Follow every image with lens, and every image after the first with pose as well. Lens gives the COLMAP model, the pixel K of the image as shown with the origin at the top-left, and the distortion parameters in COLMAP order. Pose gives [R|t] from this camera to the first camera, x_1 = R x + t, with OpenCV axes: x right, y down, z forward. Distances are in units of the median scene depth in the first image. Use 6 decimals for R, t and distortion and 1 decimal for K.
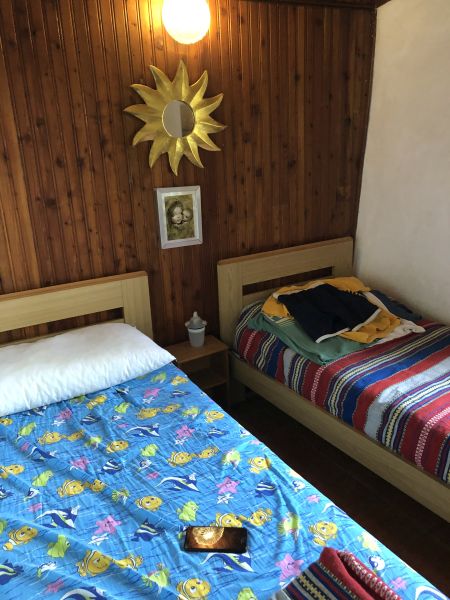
lens RADIAL K [[493.2, 0, 226.7], [0, 493.2, 299.4], [0, 0, 1]] dist [0.050839, -0.053589]
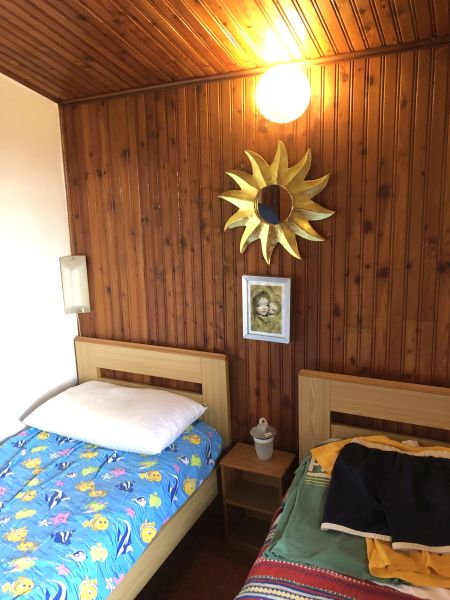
lens RADIAL K [[493.2, 0, 226.7], [0, 493.2, 301.9], [0, 0, 1]] dist [0.050839, -0.053589]
pose [[0.546093, 0.192593, -0.815286, 0.601856], [-0.257058, 0.964788, 0.055727, -0.214596], [0.797310, 0.179144, 0.576371, 0.436346]]
